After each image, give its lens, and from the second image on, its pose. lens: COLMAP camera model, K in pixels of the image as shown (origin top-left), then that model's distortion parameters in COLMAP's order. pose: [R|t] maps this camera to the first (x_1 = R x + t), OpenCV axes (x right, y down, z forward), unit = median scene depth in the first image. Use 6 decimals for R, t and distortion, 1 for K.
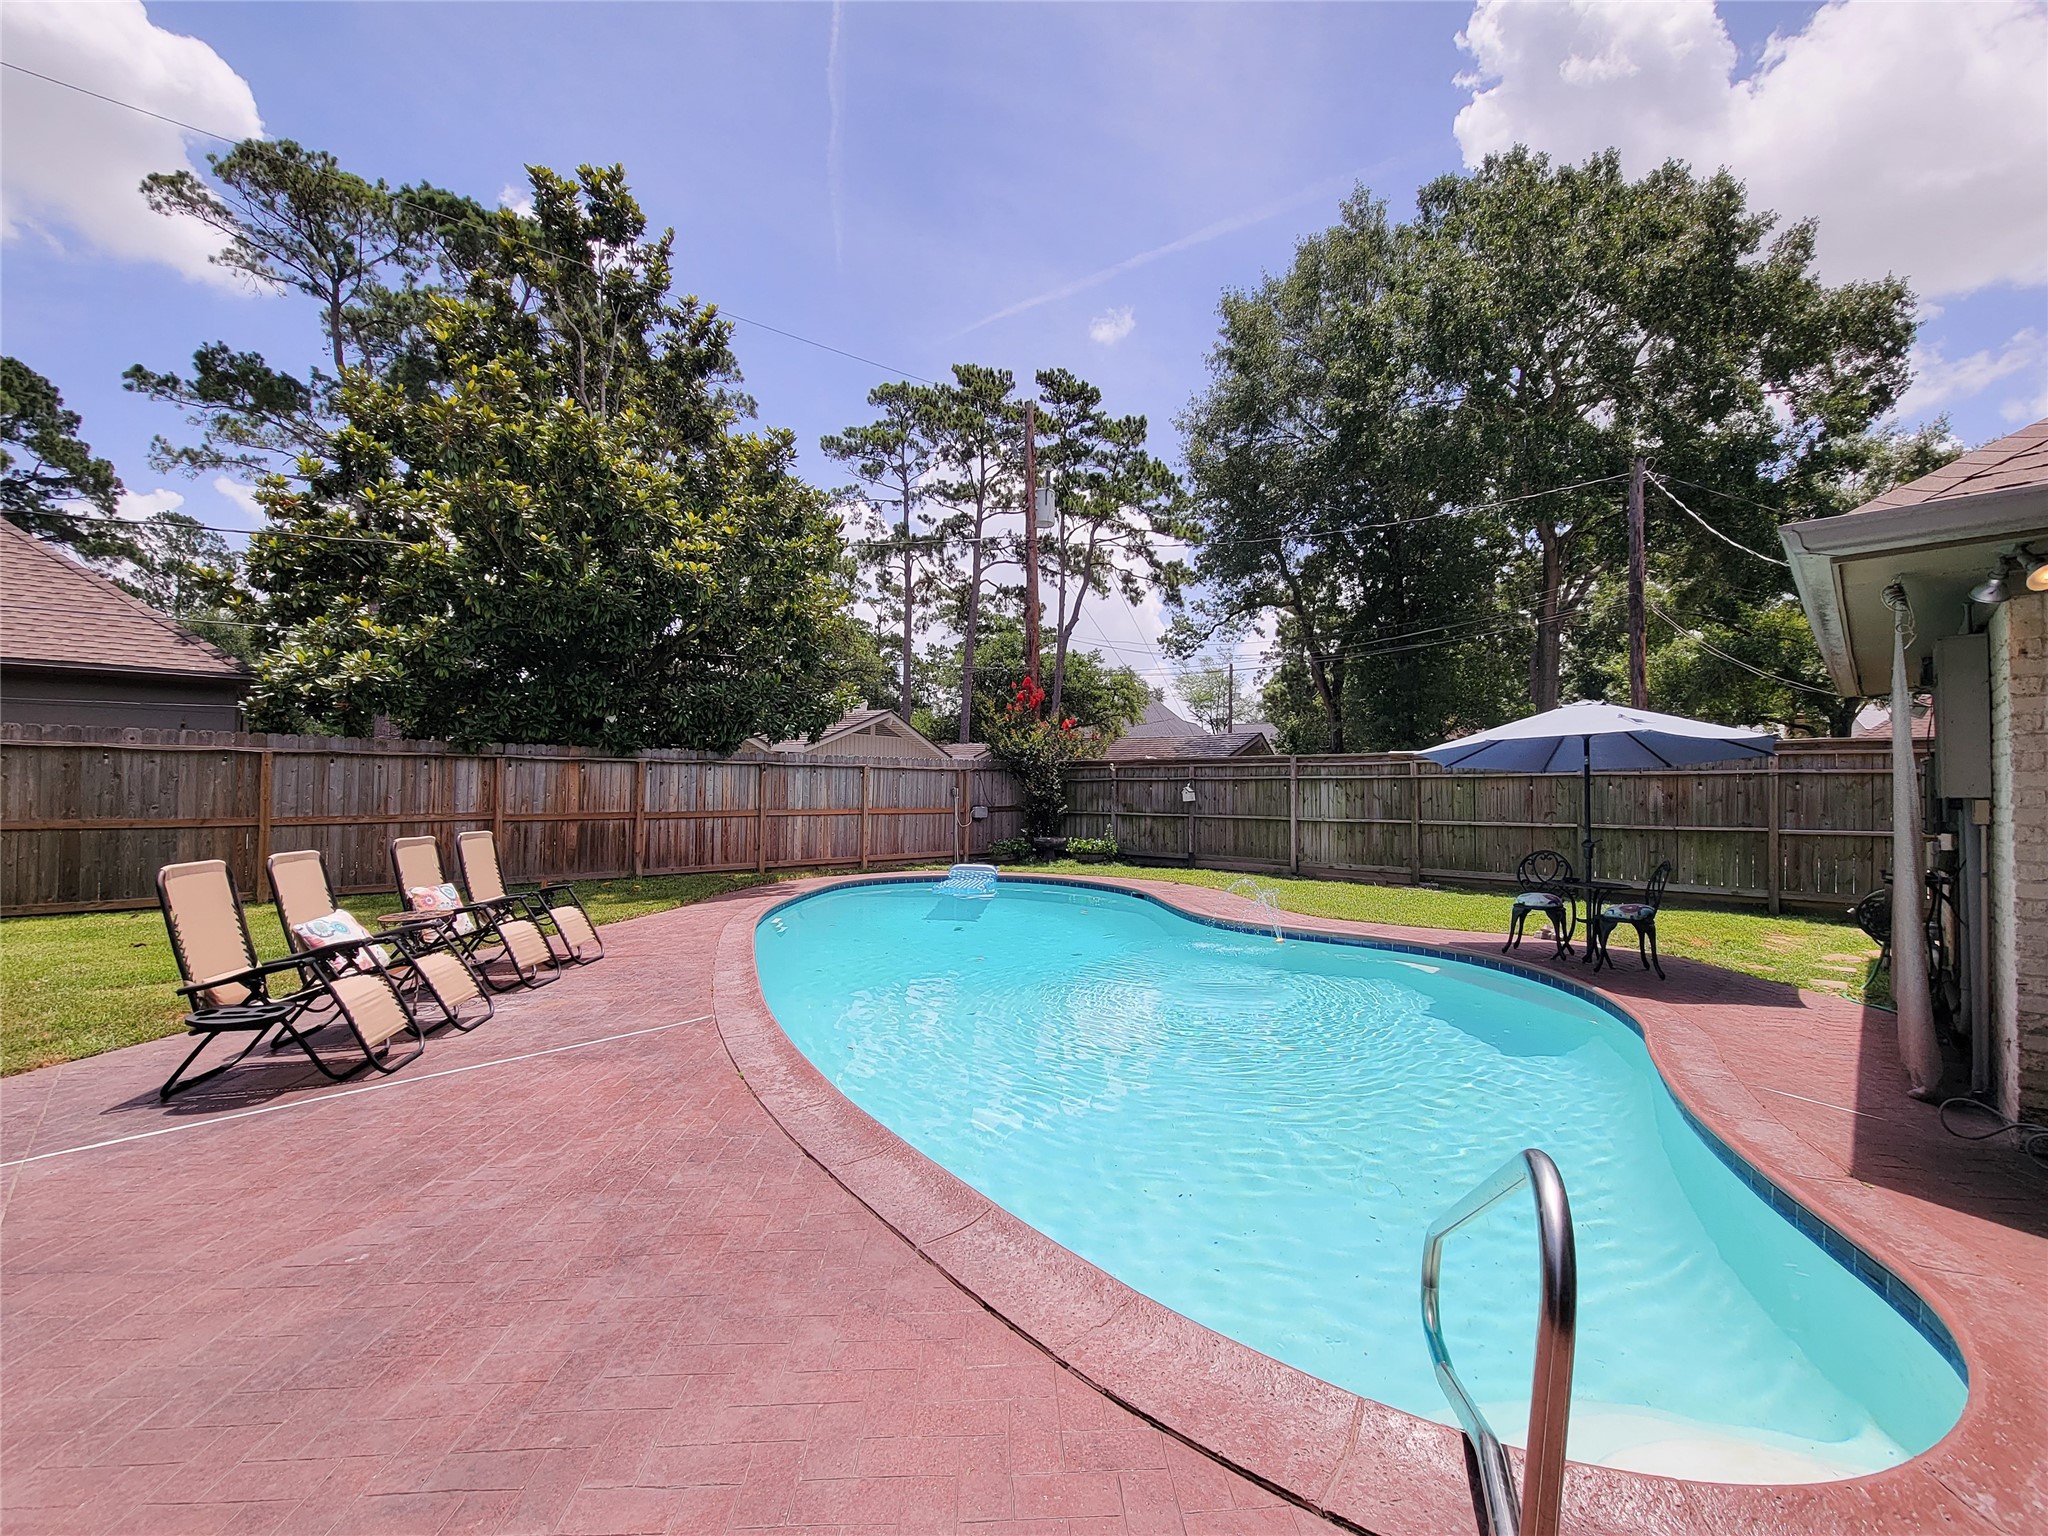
lens RADIAL K [[869.6, 0, 1021.2], [0, 869.6, 779.3], [0, 0, 1]] dist [-0.001254, -0.000027]
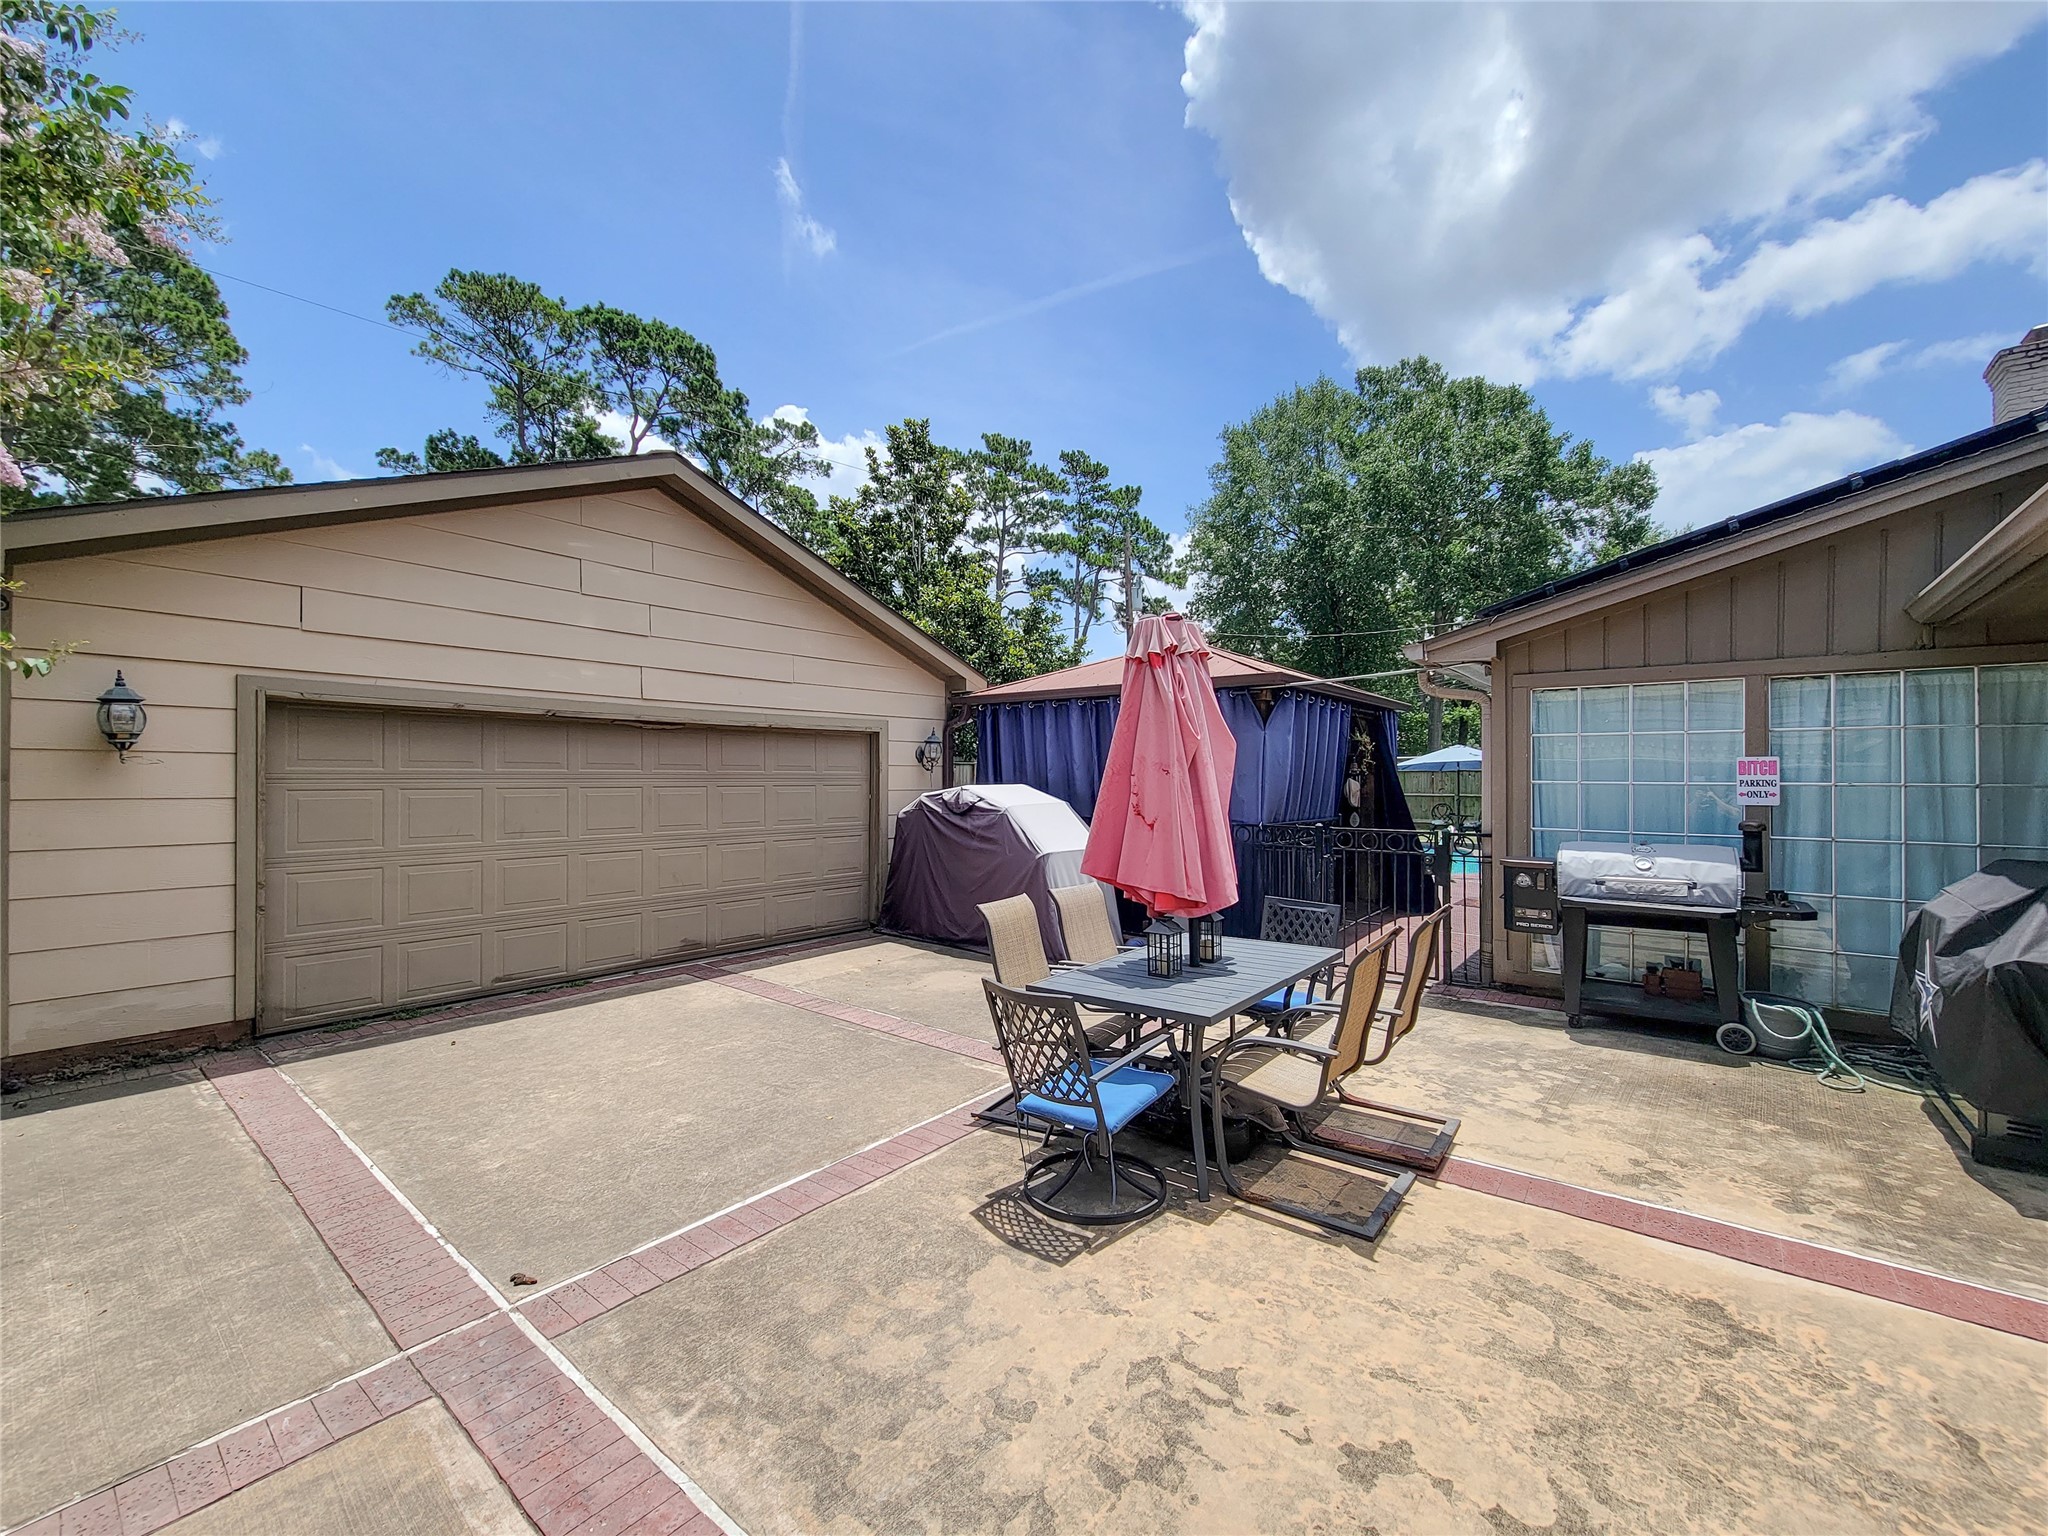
lens RADIAL K [[835.8, 0, 1012.9], [0, 835.8, 772.0], [0, 0, 1]] dist [0.009114, -0.008663]
pose [[0.996750, -0.002777, 0.080514, -0.148733], [0.001518, 0.999876, 0.015698, -0.011107], [-0.080547, -0.015525, 0.996630, -0.236779]]
